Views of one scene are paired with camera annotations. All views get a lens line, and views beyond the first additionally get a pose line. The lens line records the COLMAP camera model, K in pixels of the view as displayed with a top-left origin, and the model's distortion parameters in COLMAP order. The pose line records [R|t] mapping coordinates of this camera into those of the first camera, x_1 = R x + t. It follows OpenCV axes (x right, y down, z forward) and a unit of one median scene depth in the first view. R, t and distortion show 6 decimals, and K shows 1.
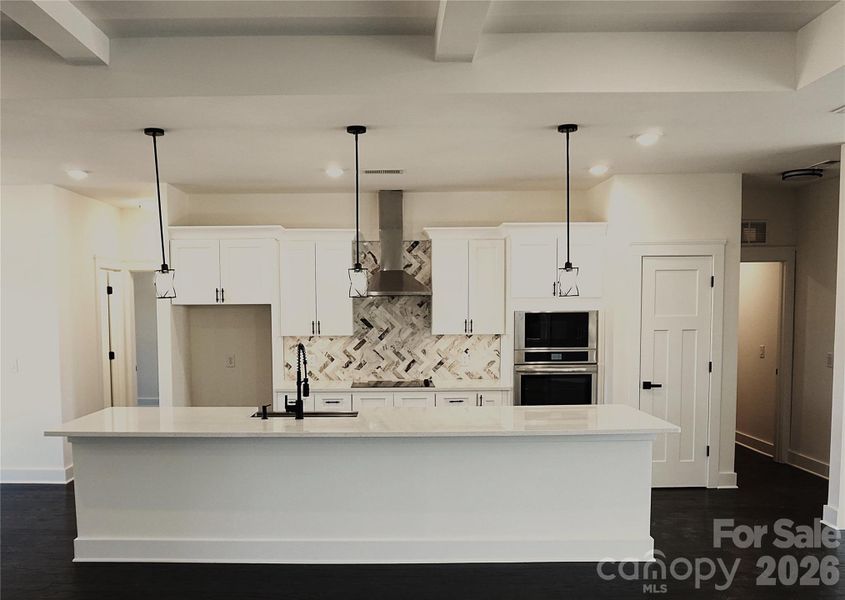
lens RADIAL K [[700.2, 0, 392.9], [0, 700.2, 359.5], [0, 0, 1]] dist [-0.005438, -0.002274]
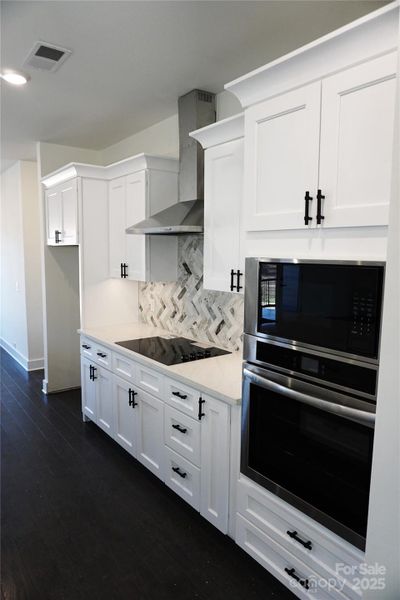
lens RADIAL K [[401.1, 0, 200.0], [0, 401.1, 300.0], [0, 0, 1]] dist [-0.056229, 0.037842]
pose [[0.599479, 0.106817, -0.793231, 0.353404], [-0.067531, 0.994271, 0.082854, -0.055022], [0.797537, 0.003898, 0.603258, 0.725047]]
